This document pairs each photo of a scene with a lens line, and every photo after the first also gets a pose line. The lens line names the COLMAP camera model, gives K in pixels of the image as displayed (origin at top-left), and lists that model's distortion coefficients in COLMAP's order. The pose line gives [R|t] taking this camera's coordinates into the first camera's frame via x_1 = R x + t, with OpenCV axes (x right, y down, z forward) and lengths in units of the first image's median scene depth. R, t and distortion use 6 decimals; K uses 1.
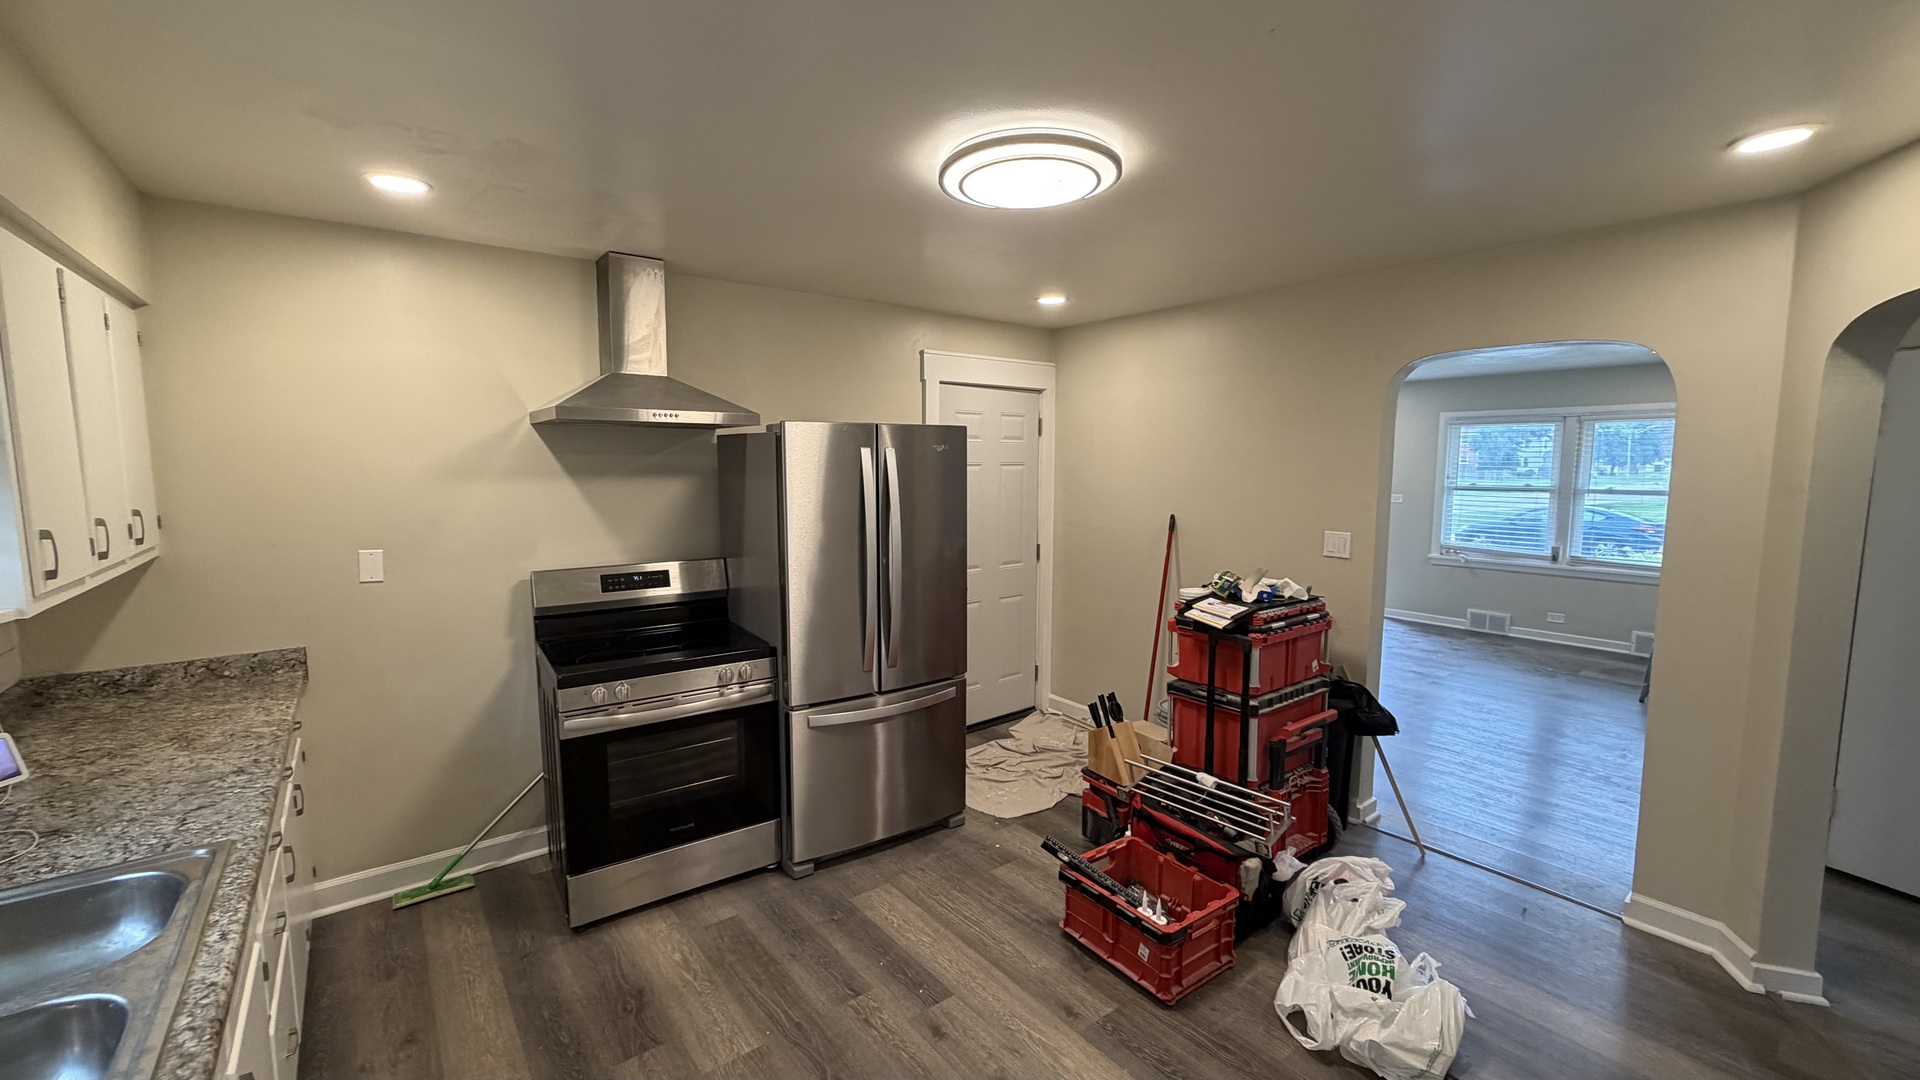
lens RADIAL K [[763.8, 0, 951.8], [0, 763.8, 540.2], [0, 0, 1]] dist [-0.001364, 0.000280]
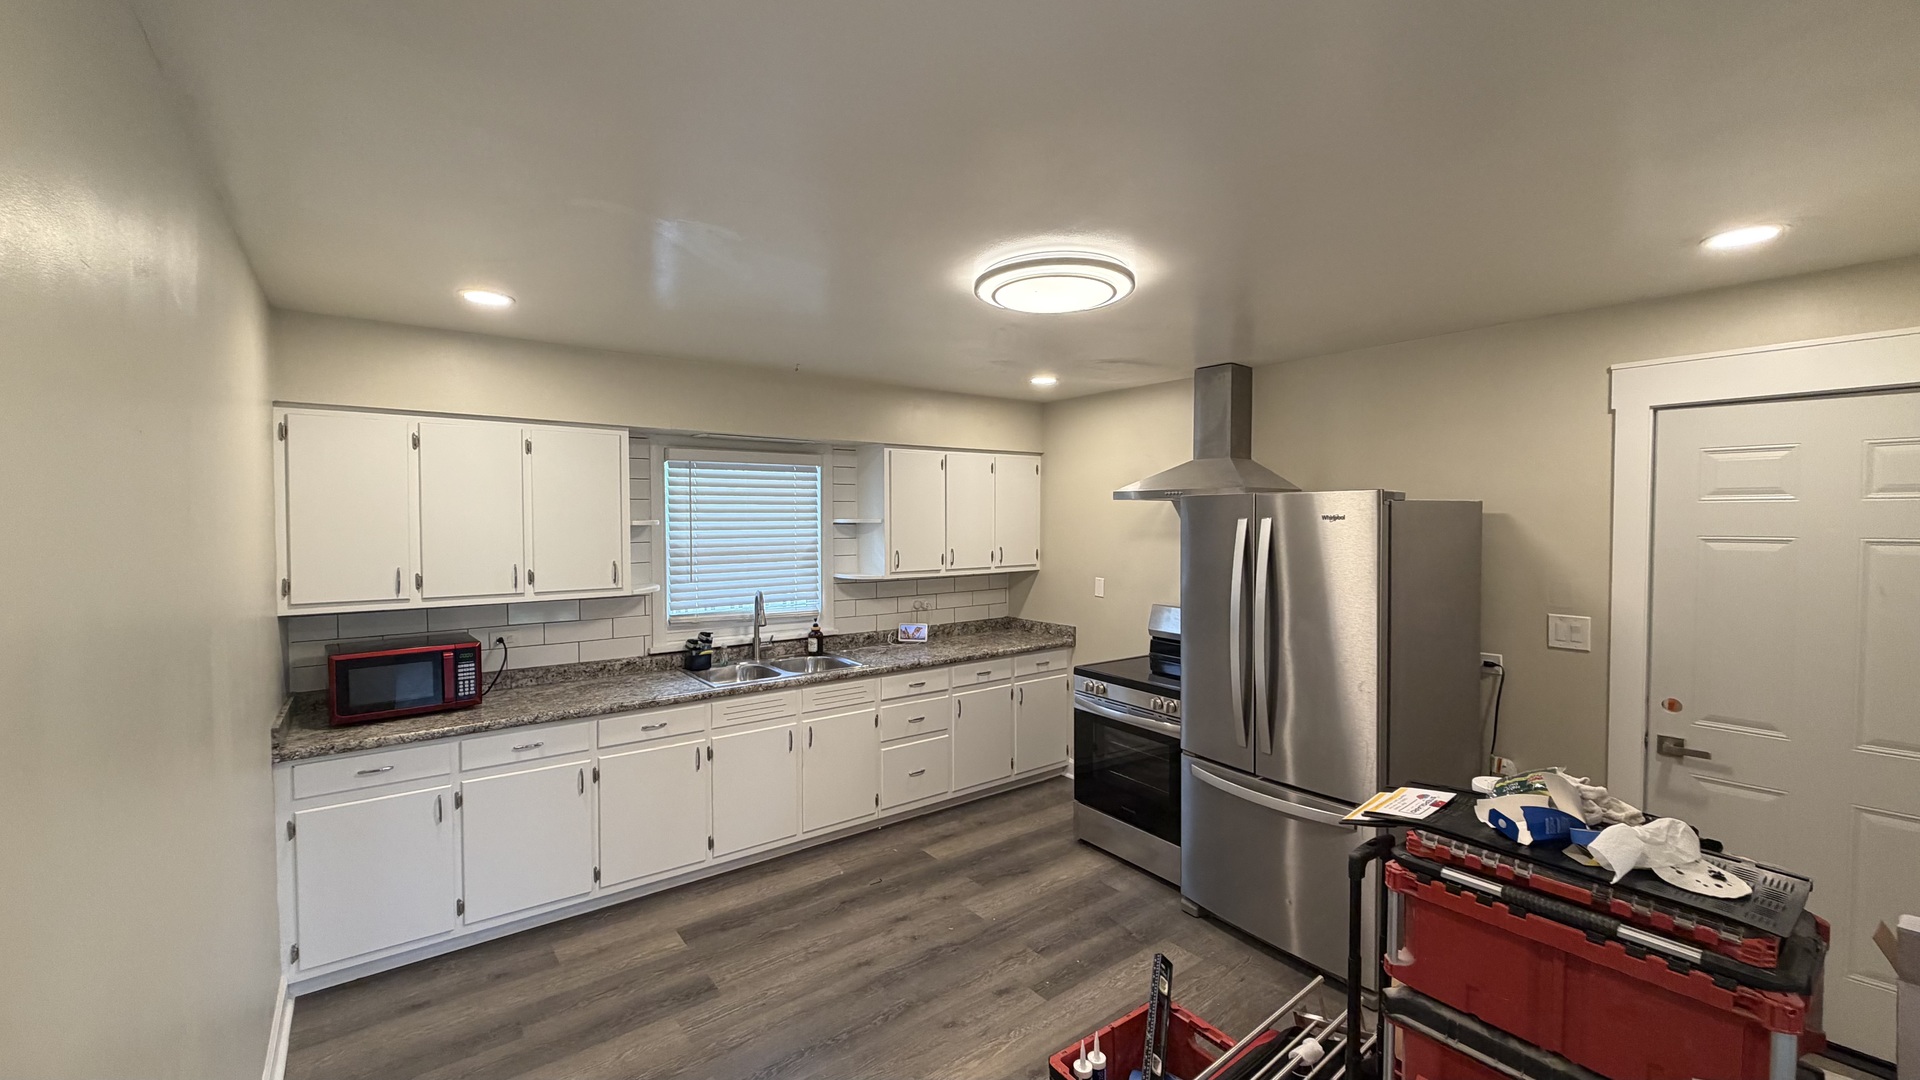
lens RADIAL K [[763.8, 0, 951.8], [0, 763.8, 540.2], [0, 0, 1]] dist [-0.001364, 0.000280]
pose [[-0.013403, 0.030538, -0.999444, 1.038711], [-0.102704, 0.994205, 0.031756, -0.100086], [0.994622, 0.103073, -0.010189, 0.741024]]
